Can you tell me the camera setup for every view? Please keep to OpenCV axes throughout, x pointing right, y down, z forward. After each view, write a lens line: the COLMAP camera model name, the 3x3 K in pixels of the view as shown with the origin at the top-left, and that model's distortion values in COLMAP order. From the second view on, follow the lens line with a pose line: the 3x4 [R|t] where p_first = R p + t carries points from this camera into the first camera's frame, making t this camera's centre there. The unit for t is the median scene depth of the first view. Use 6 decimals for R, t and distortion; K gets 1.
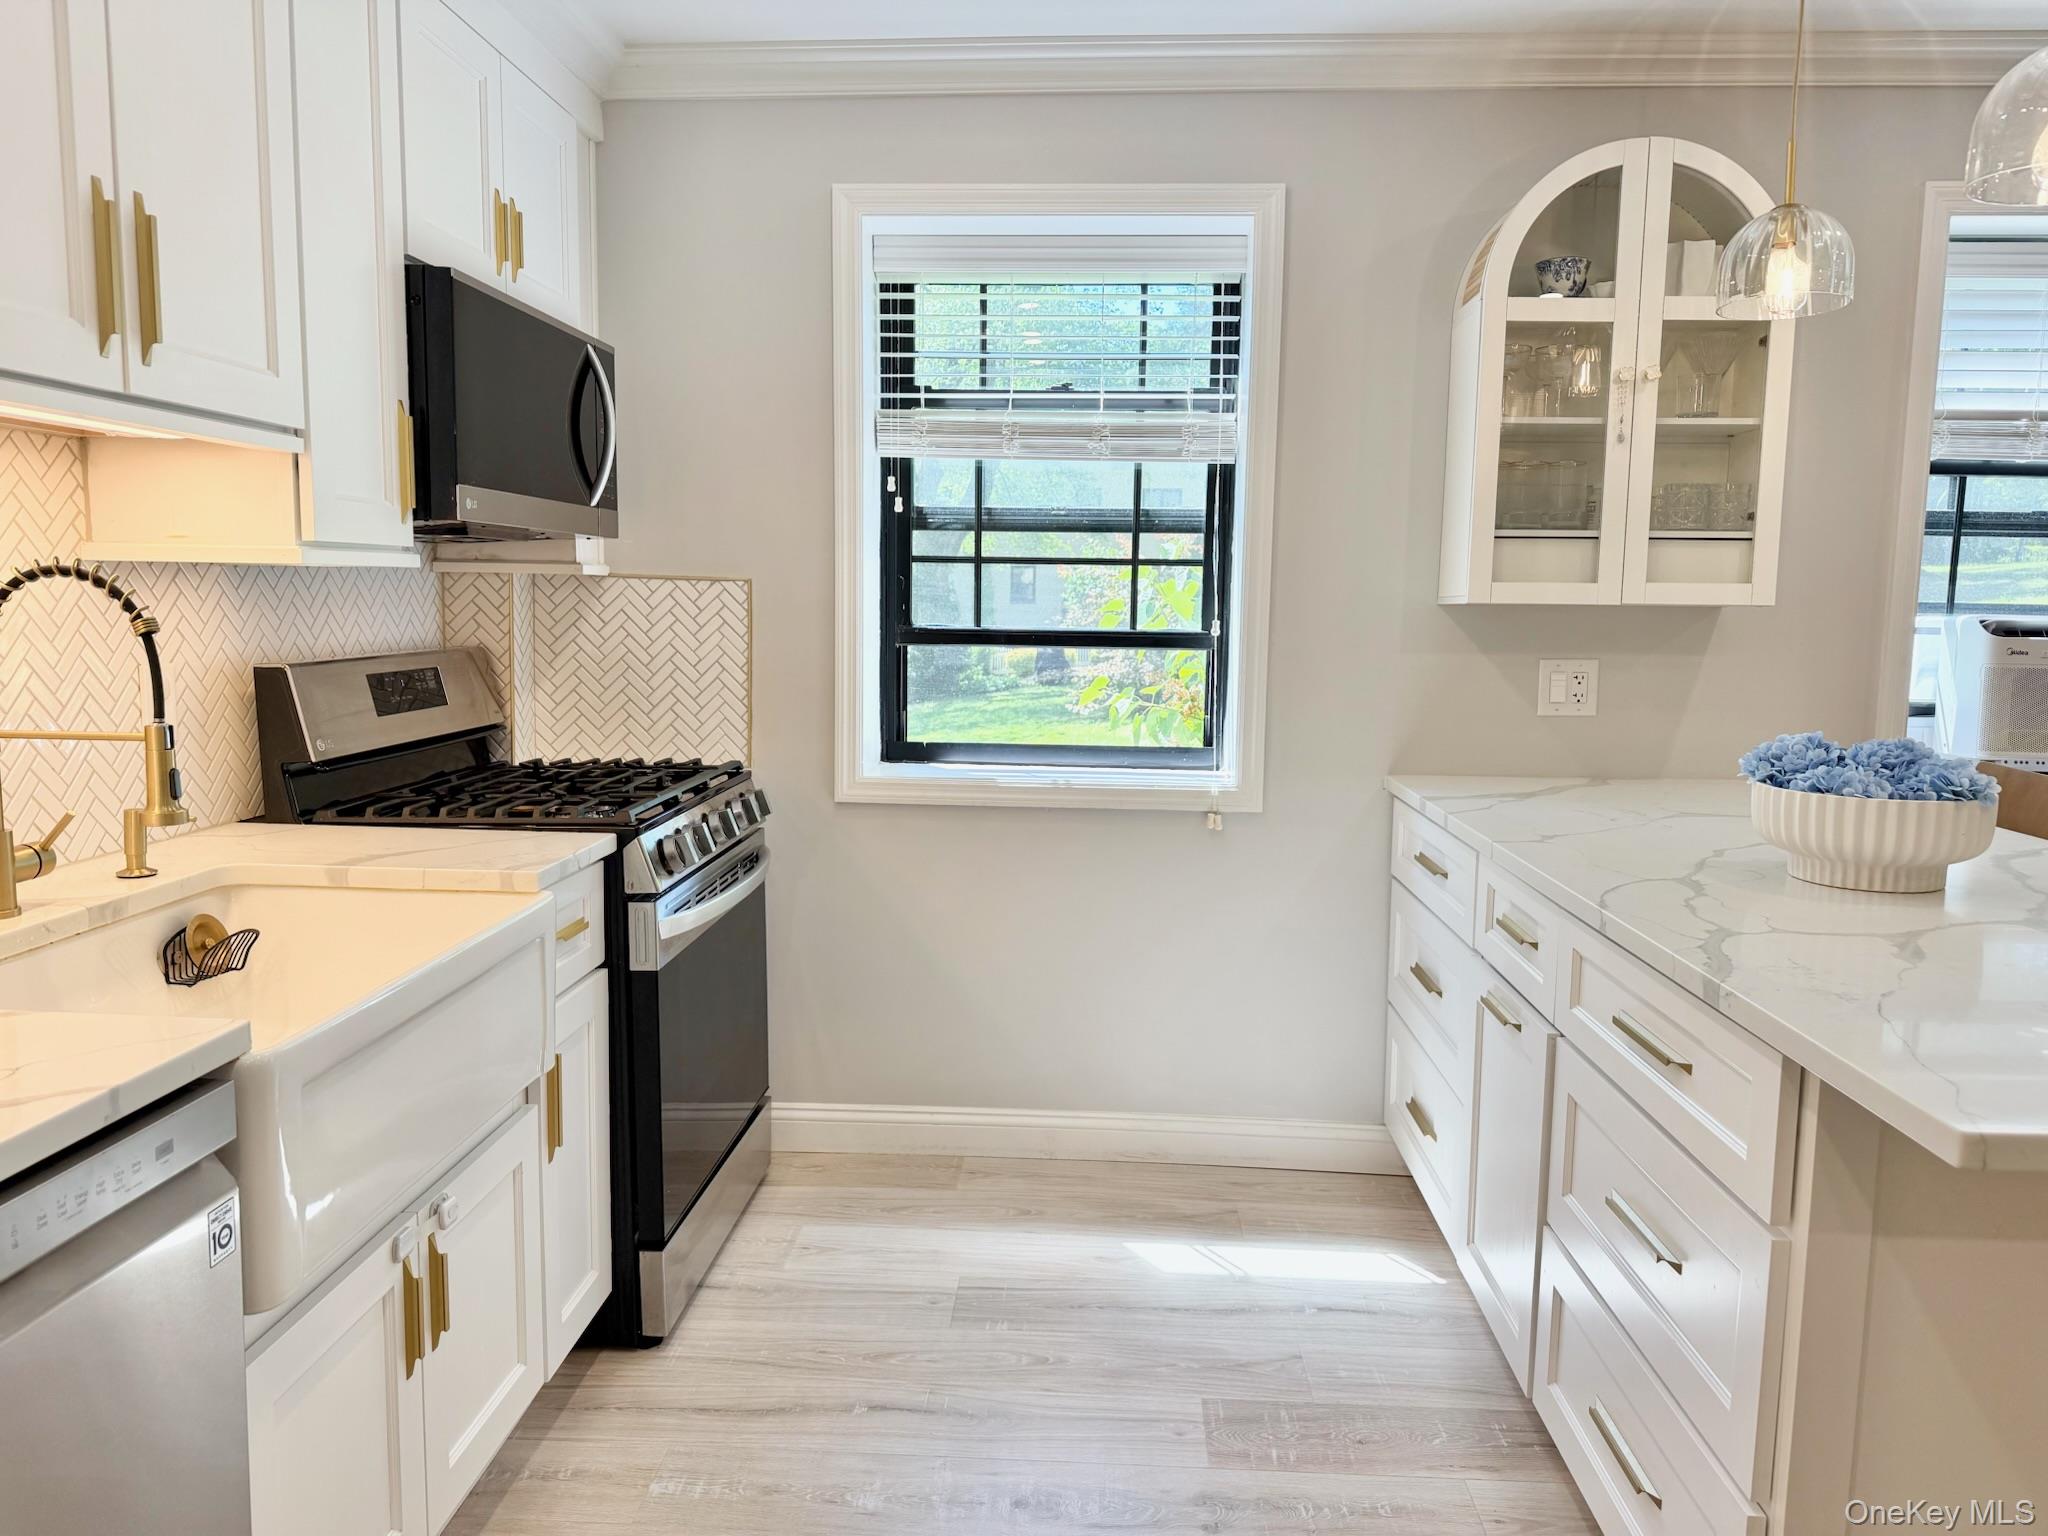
lens RADIAL K [[1440.7, 0, 1022.9], [0, 1440.7, 764.3], [0, 0, 1]] dist [0.071063, -0.084244]
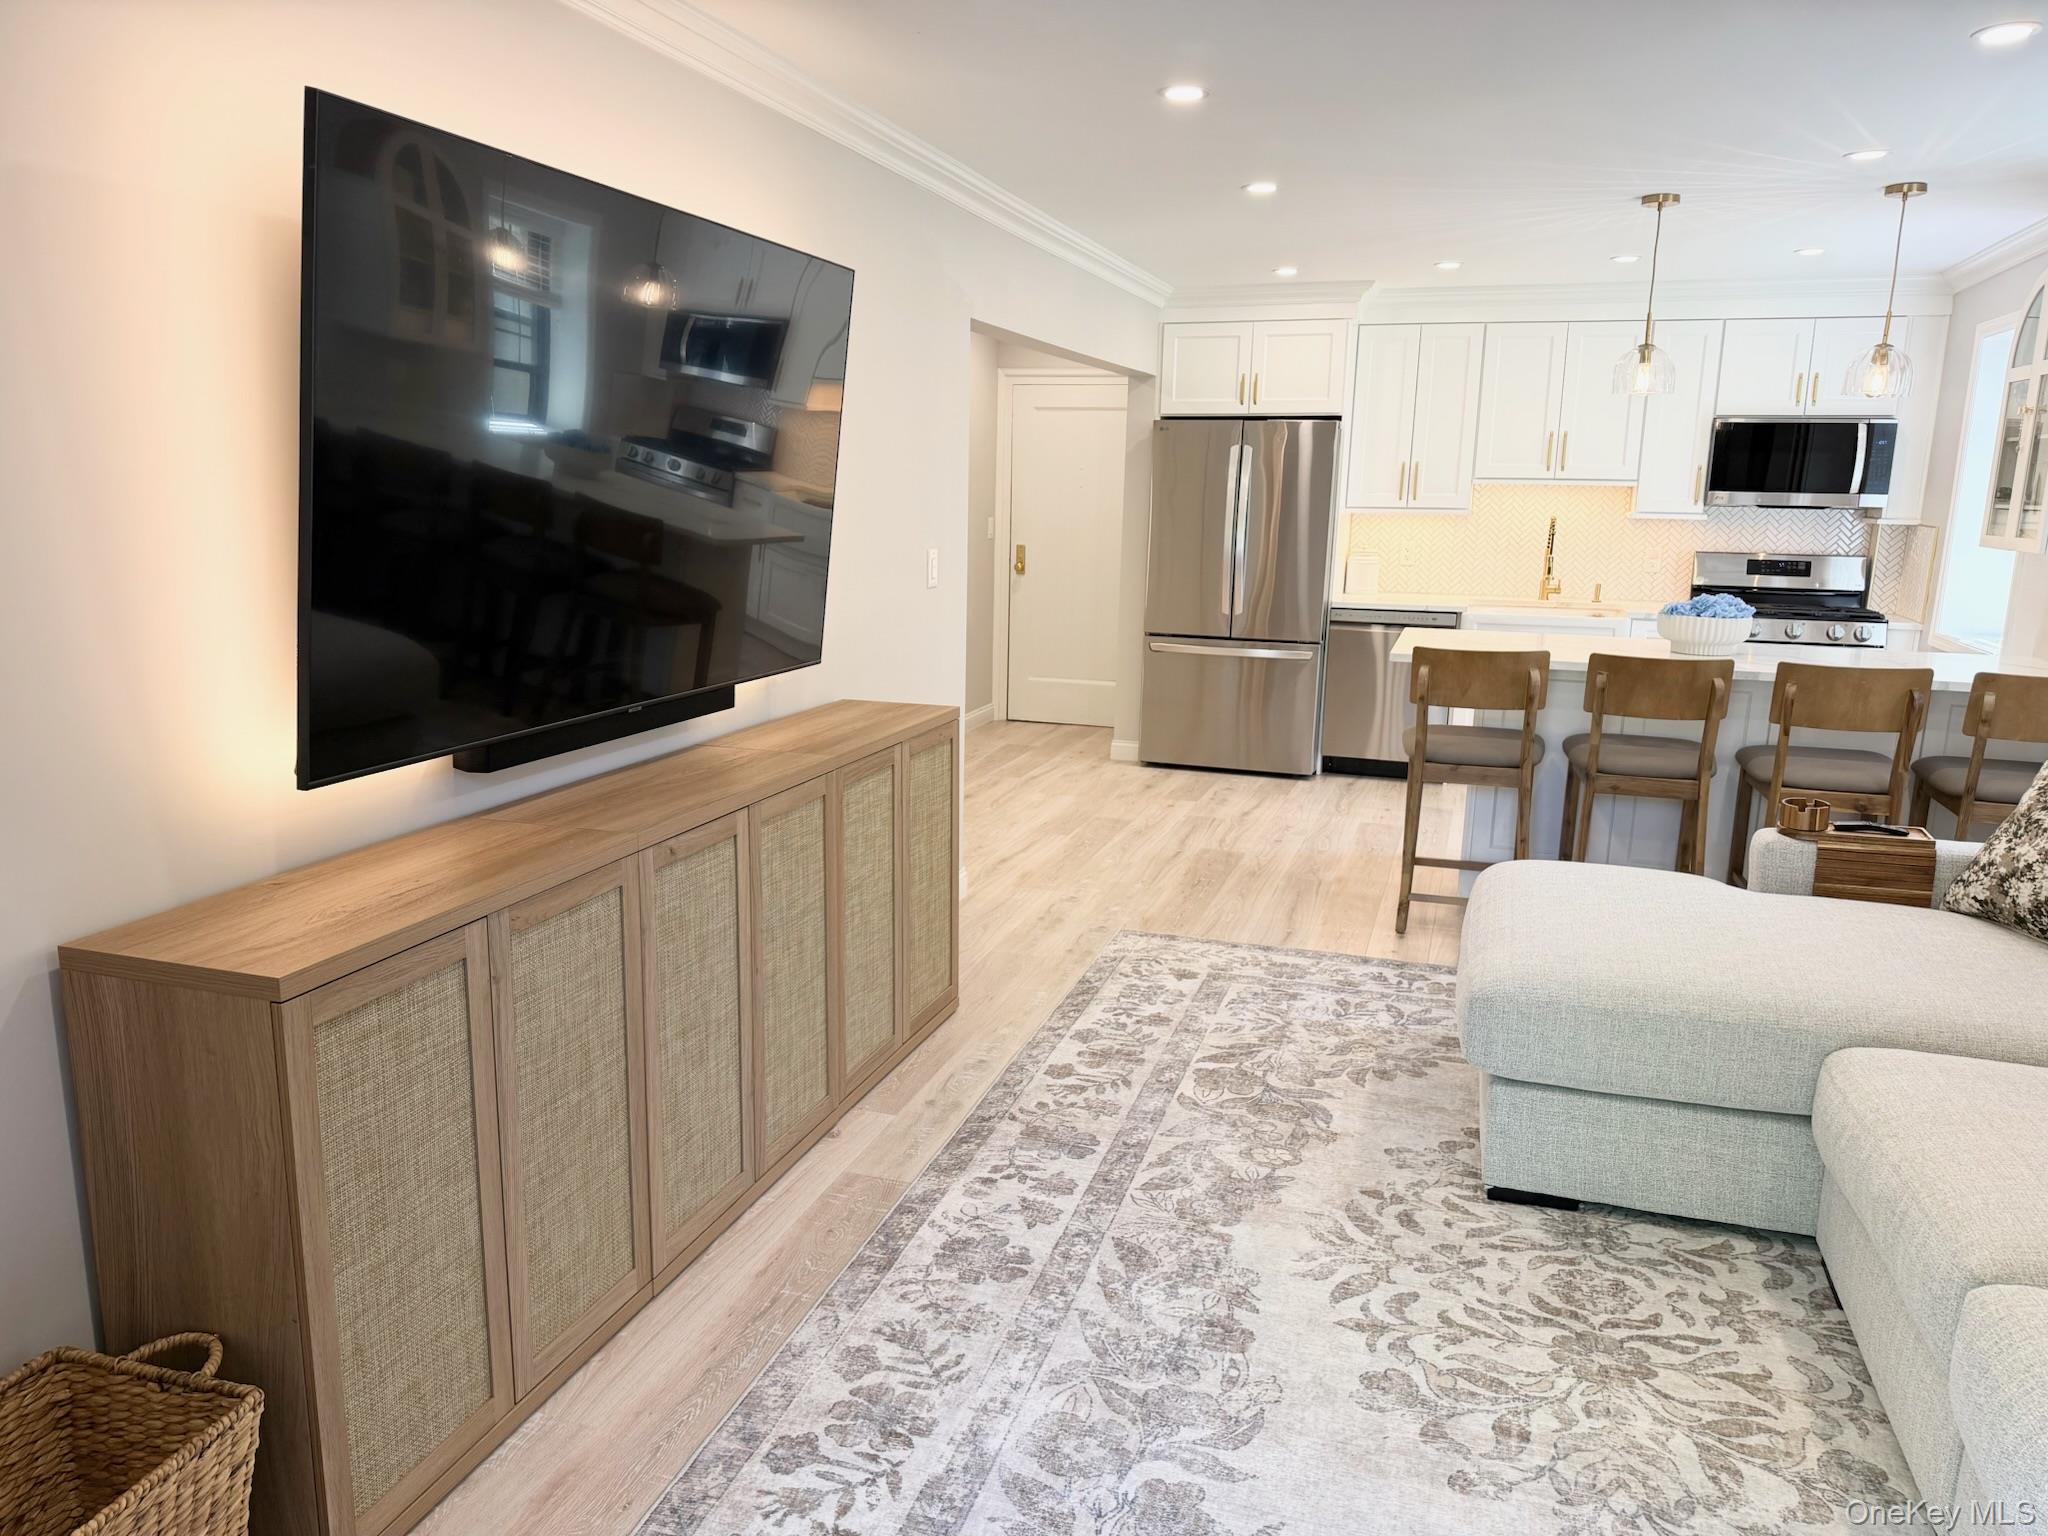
lens RADIAL K [[1425.3, 0, 1031.8], [0, 1425.3, 774.7], [0, 0, 1]] dist [0.124479, -0.202569]
pose [[-0.257498, 0.174440, -0.950403, 2.304201], [-0.137255, 0.966994, 0.214673, -0.064113], [0.956481, 0.185725, -0.225056, 0.367694]]
